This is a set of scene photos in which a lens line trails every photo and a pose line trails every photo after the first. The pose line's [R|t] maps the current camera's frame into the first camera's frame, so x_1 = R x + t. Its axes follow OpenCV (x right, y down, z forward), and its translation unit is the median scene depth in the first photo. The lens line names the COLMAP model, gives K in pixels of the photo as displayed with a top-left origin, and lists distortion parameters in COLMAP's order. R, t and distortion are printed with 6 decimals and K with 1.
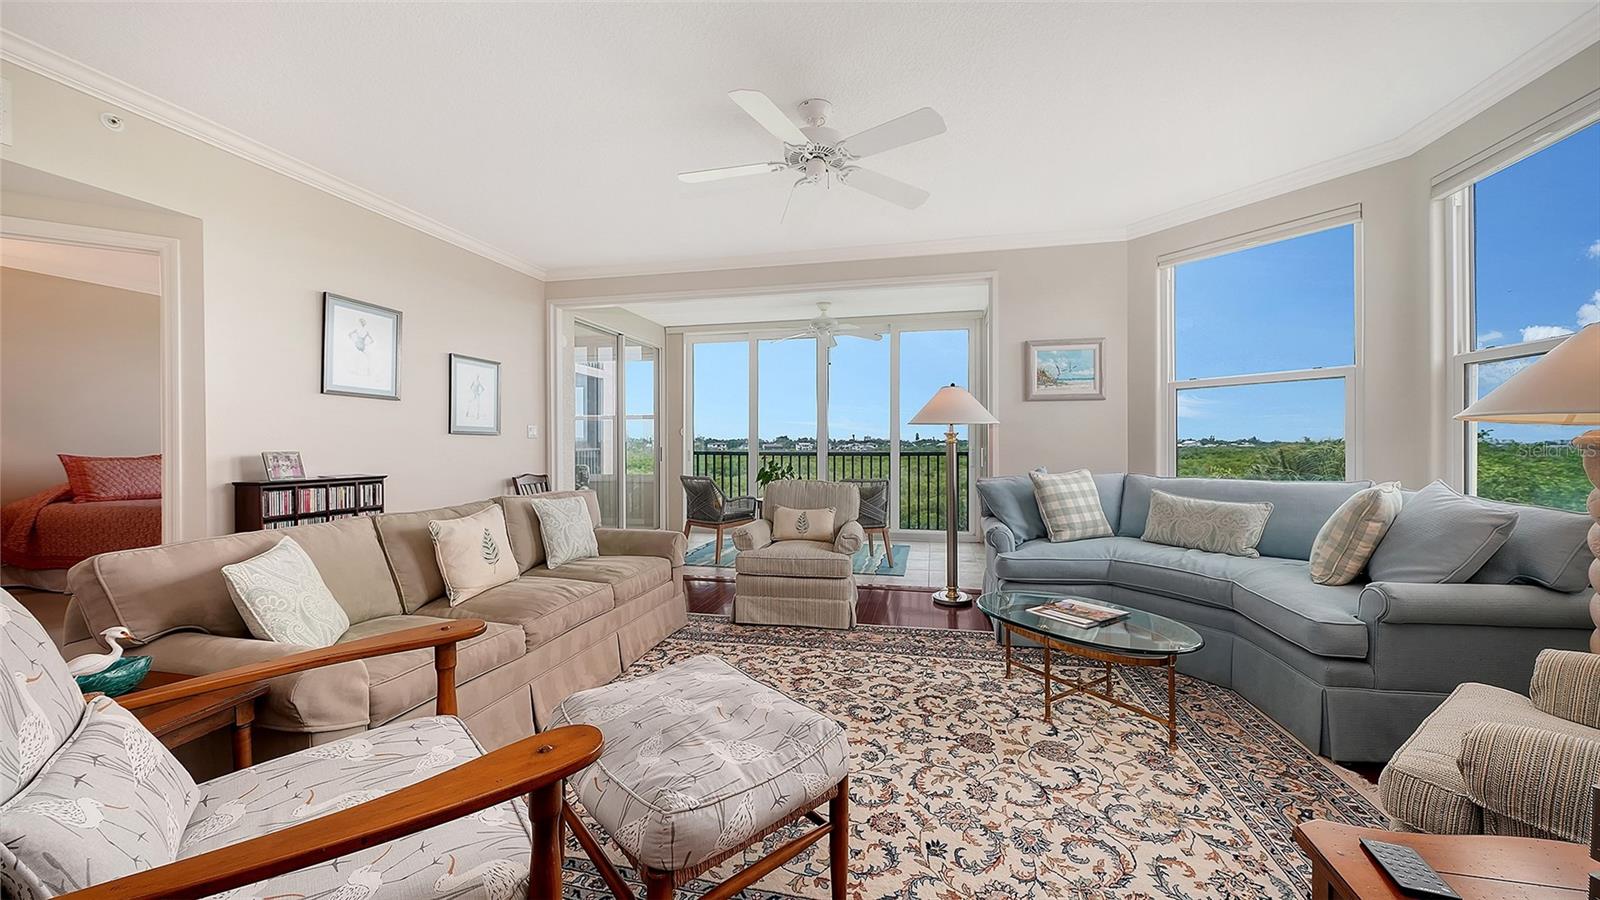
lens RADIAL K [[565.4, 0, 810.0], [0, 565.4, 448.5], [0, 0, 1]] dist [-0.001569, -0.000089]
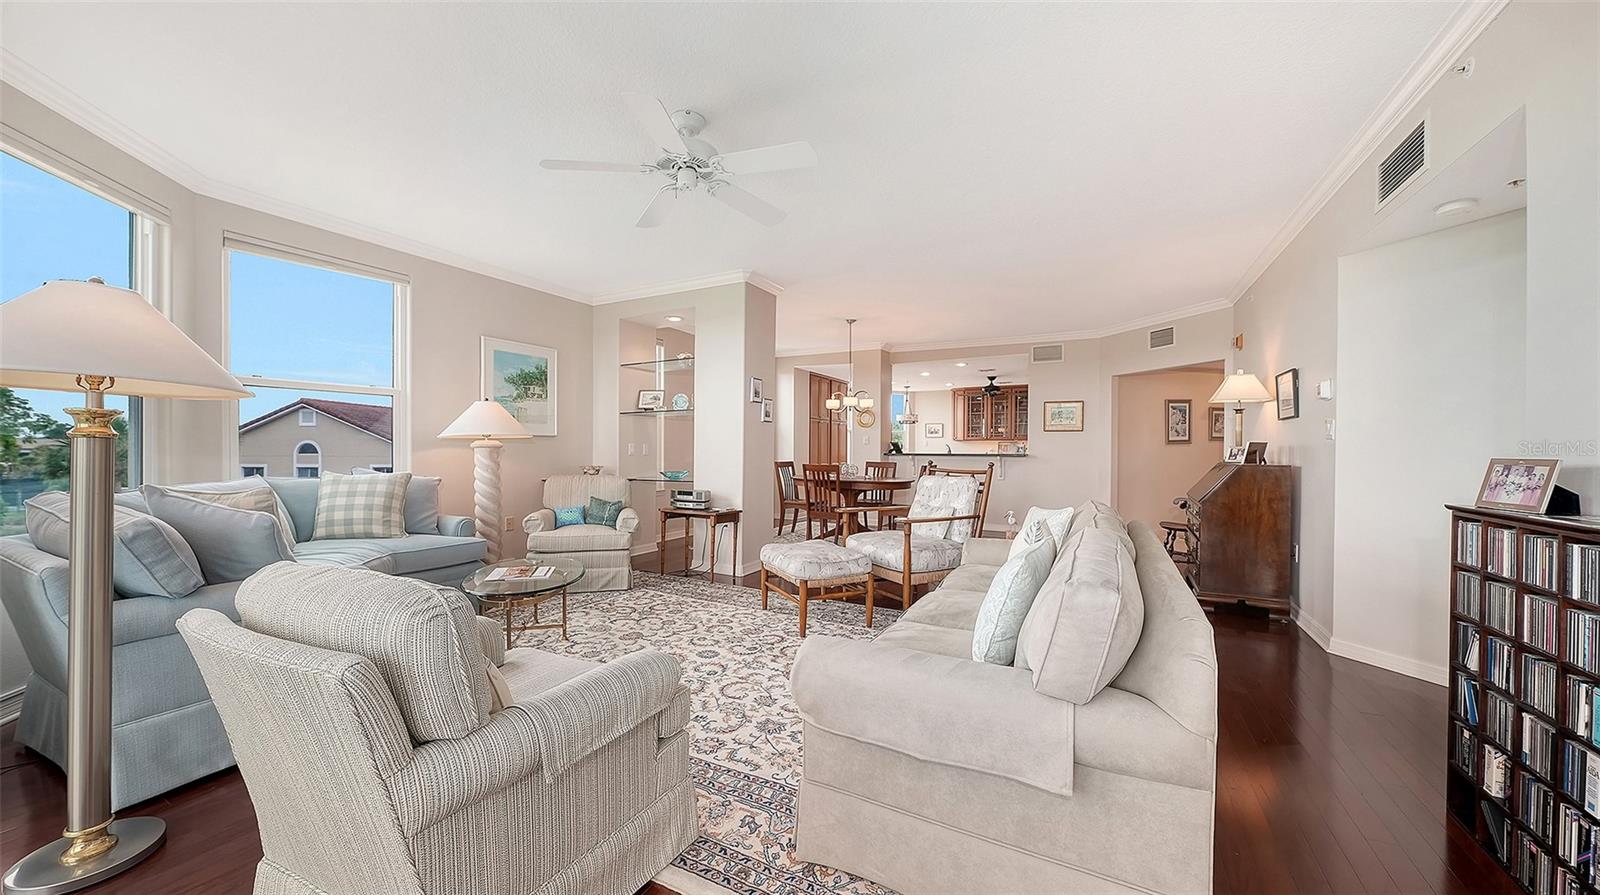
lens RADIAL K [[565.5, 0, 793.7], [0, 565.5, 452.2], [0, 0, 1]] dist [-0.001887, -0.000210]
pose [[-0.960149, -0.004662, 0.279451, -0.405987], [-0.000902, 0.999907, 0.013581, -0.008899], [-0.279488, 0.012788, -0.960064, 1.685683]]
